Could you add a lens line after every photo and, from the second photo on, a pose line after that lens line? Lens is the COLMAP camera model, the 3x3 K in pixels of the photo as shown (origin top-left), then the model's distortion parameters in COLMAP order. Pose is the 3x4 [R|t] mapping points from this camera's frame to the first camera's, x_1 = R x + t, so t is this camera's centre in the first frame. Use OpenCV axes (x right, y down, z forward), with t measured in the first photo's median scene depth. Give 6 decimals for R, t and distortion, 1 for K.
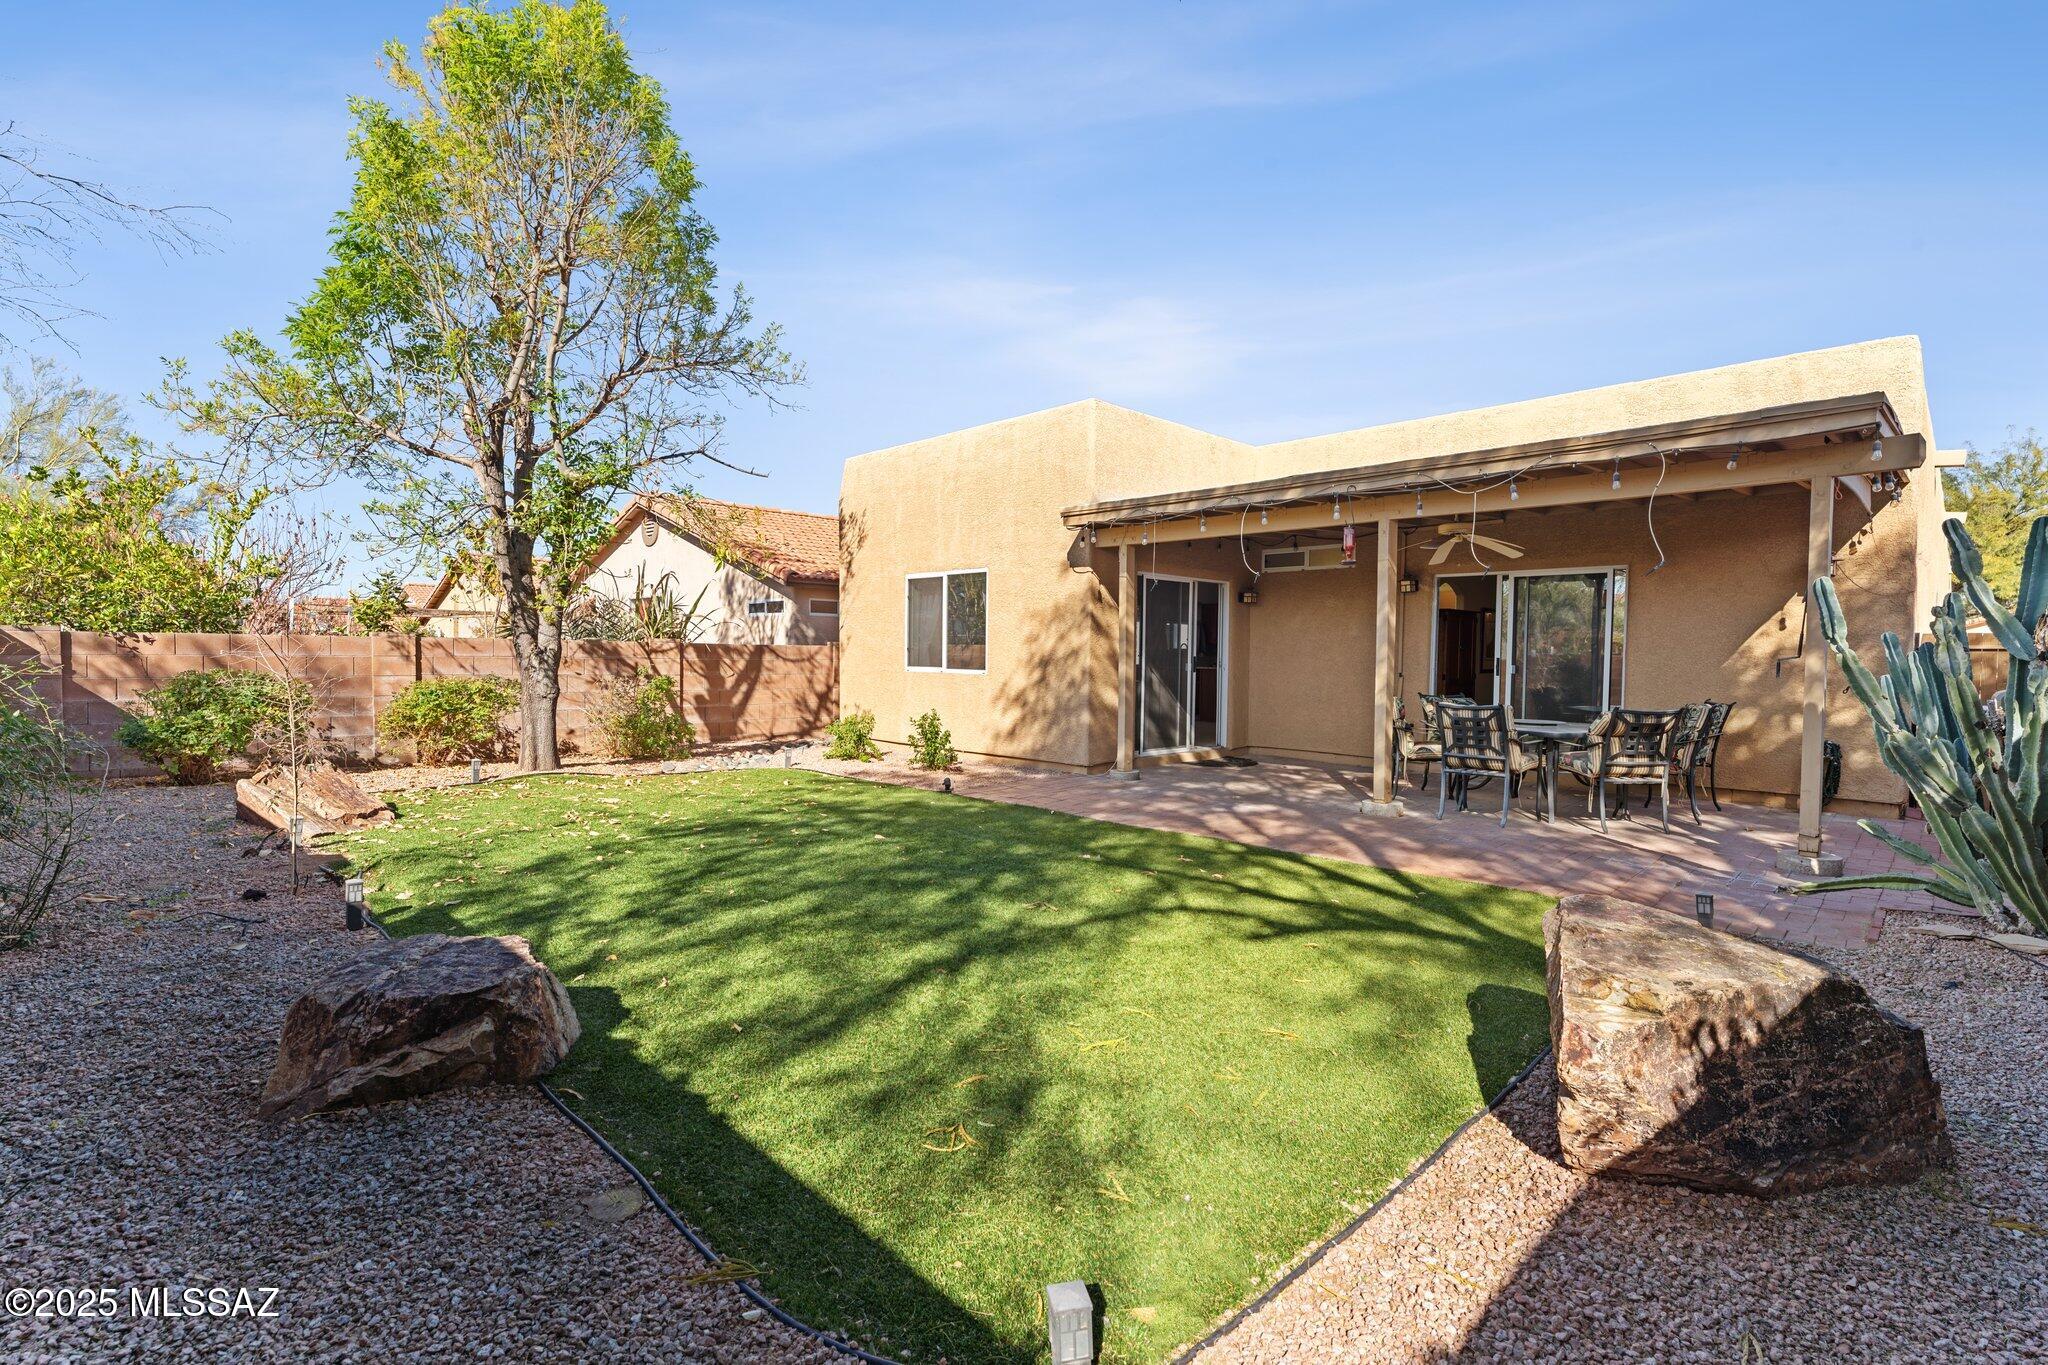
lens RADIAL K [[947.1, 0, 1020.3], [0, 947.1, 688.7], [0, 0, 1]] dist [-0.001192, 0.001444]
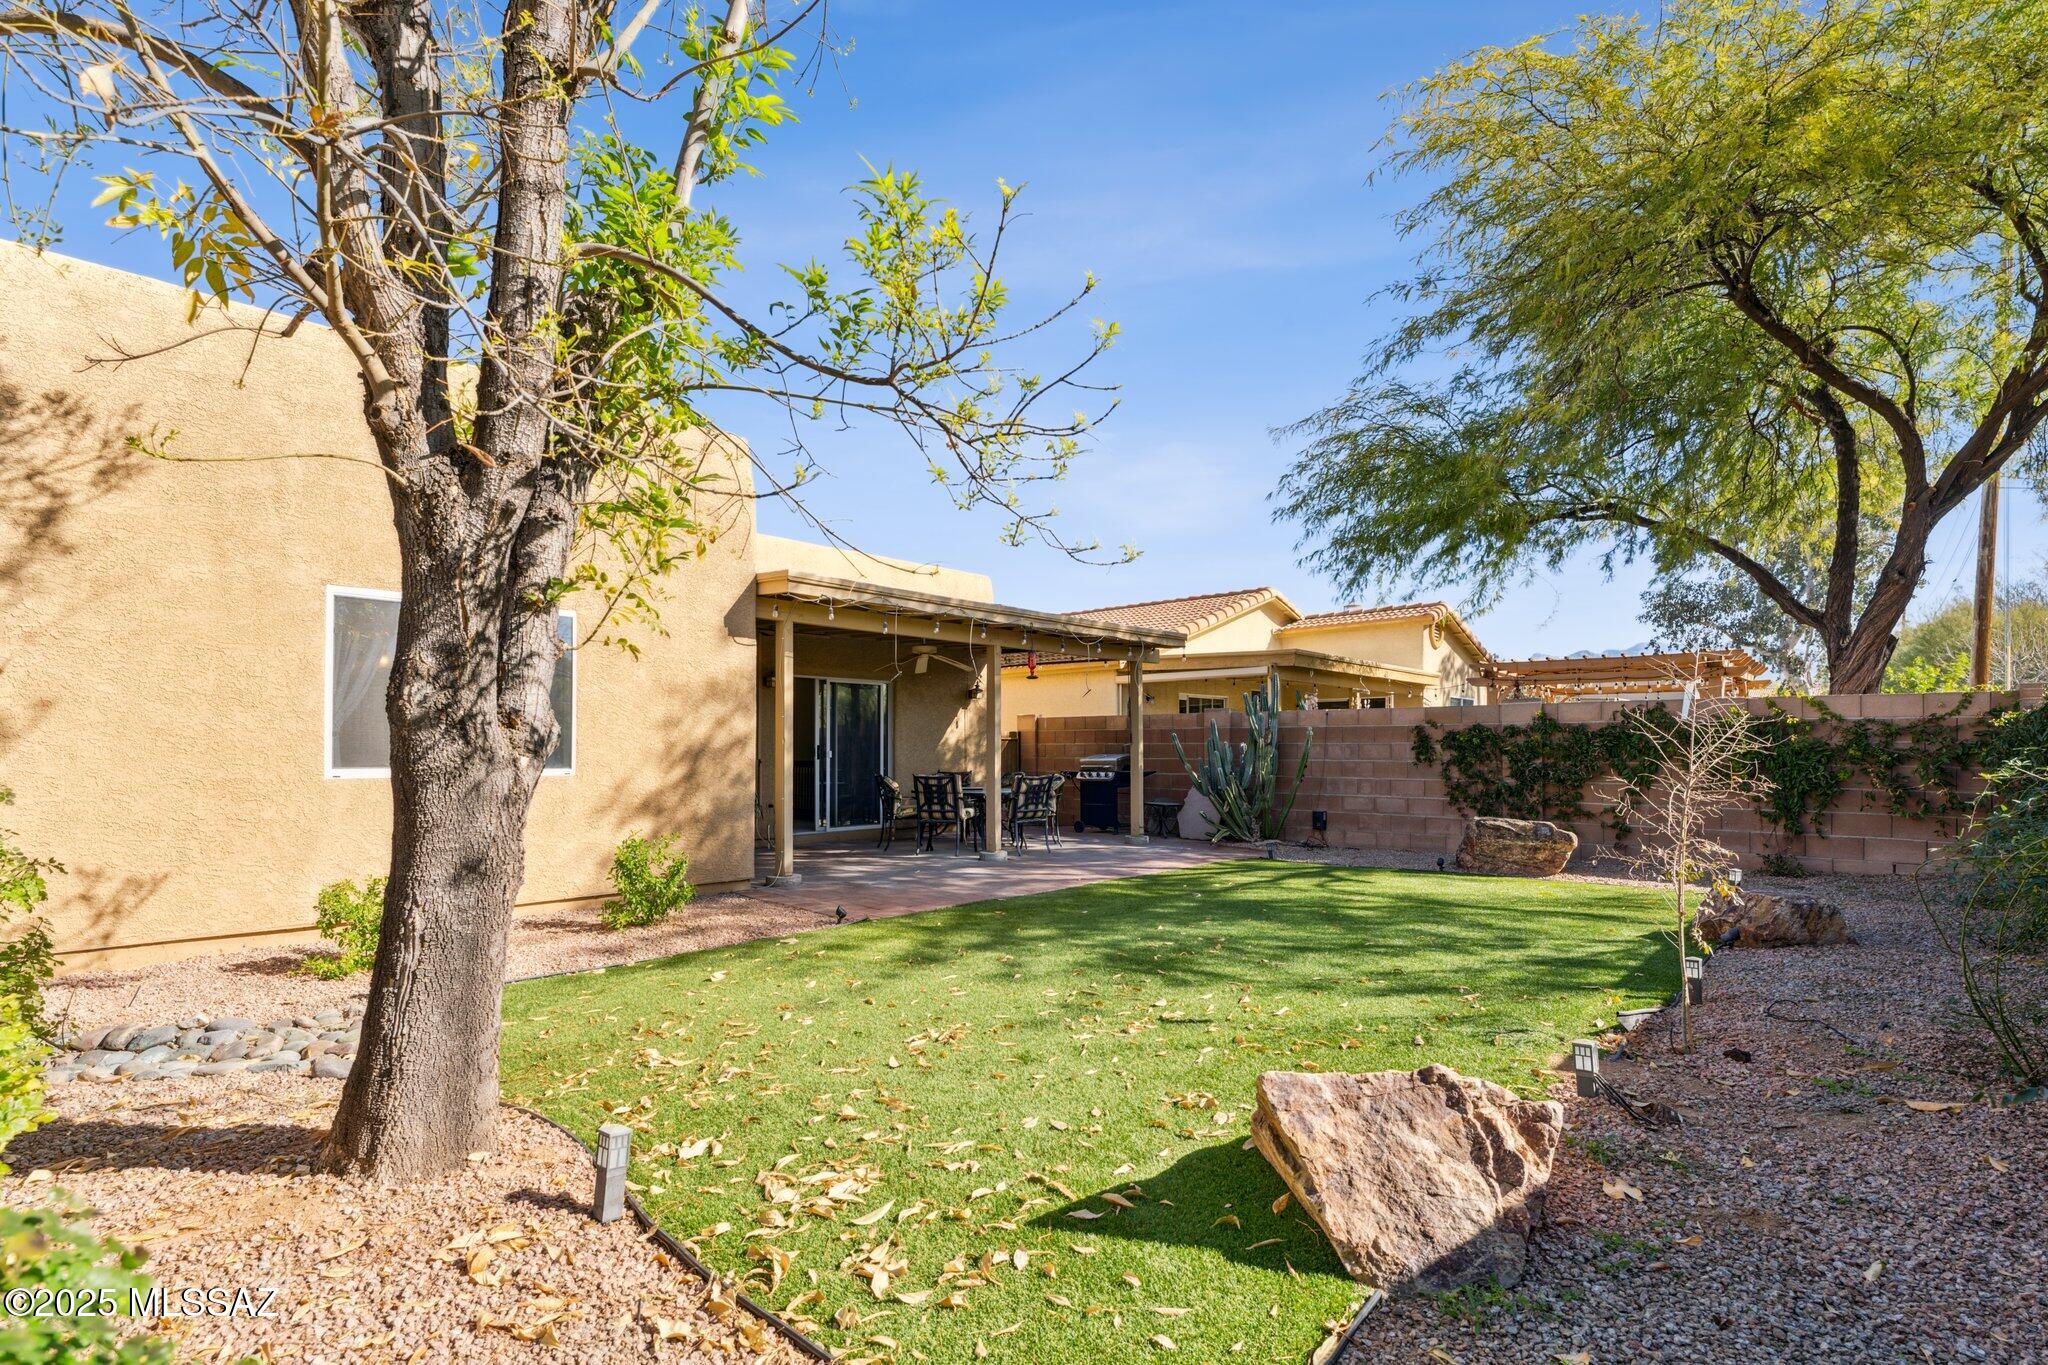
lens RADIAL K [[947.1, 0, 1035.1], [0, 947.1, 724.5], [0, 0, 1]] dist [-0.001192, 0.001444]
pose [[-0.051347, 0.016330, 0.998547, -0.742173], [0.035879, 0.999251, -0.014497, -0.031212], [-0.998036, 0.035083, -0.051894, 0.765368]]
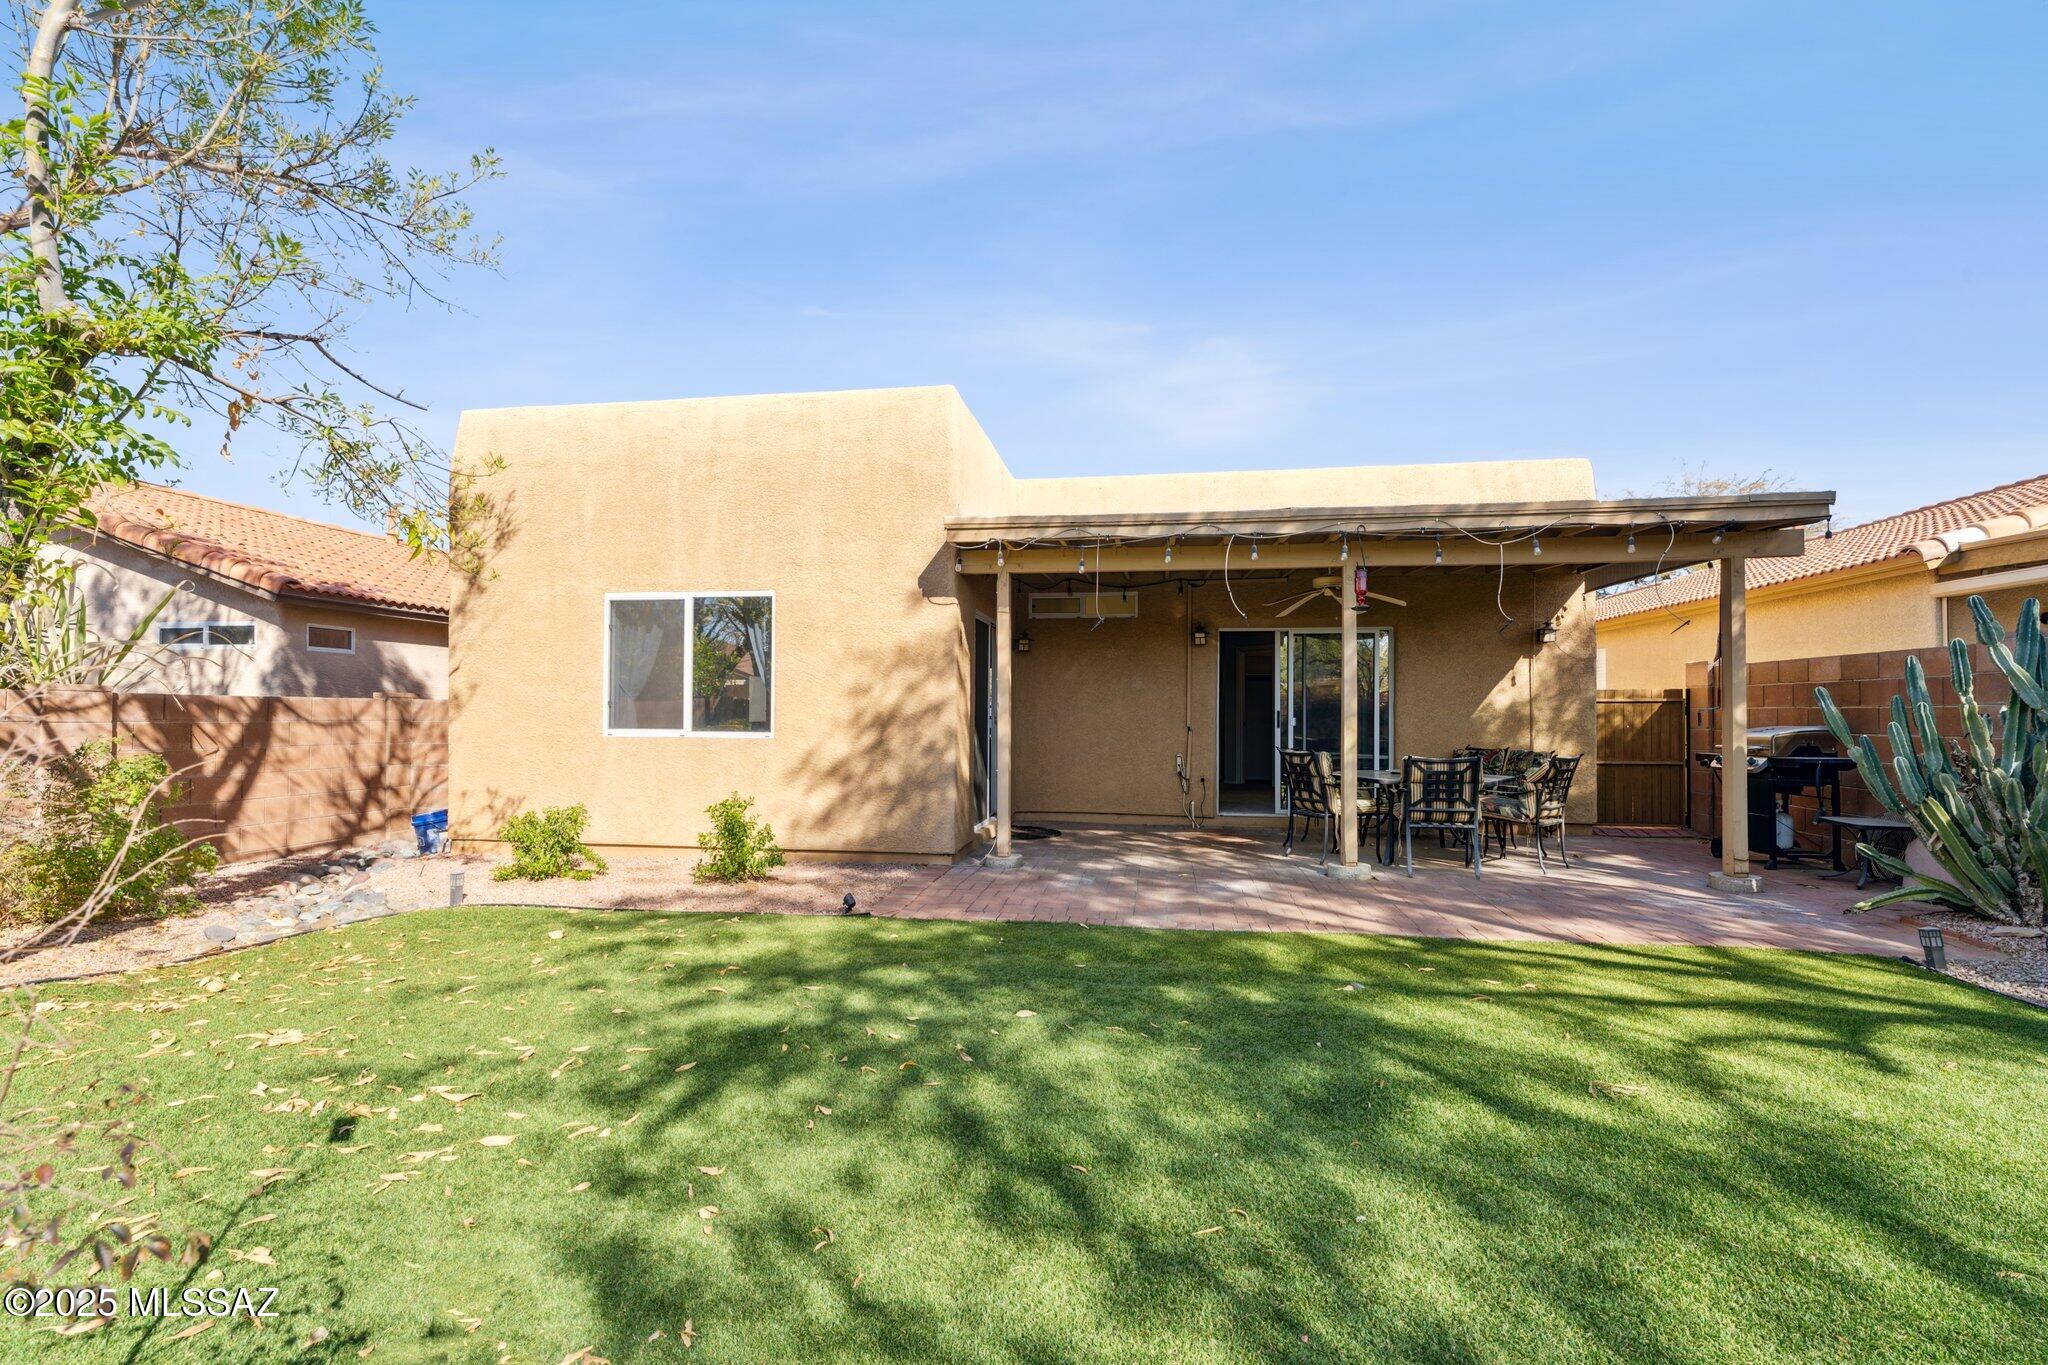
lens RADIAL K [[947.1, 0, 1023.4], [0, 947.1, 700.4], [0, 0, 1]] dist [-0.001192, 0.001444]
pose [[0.800273, -0.000102, 0.599636, -0.333510], [0.027678, 0.998940, -0.036768, -0.013663], [-0.598997, 0.046021, 0.799428, 0.333680]]
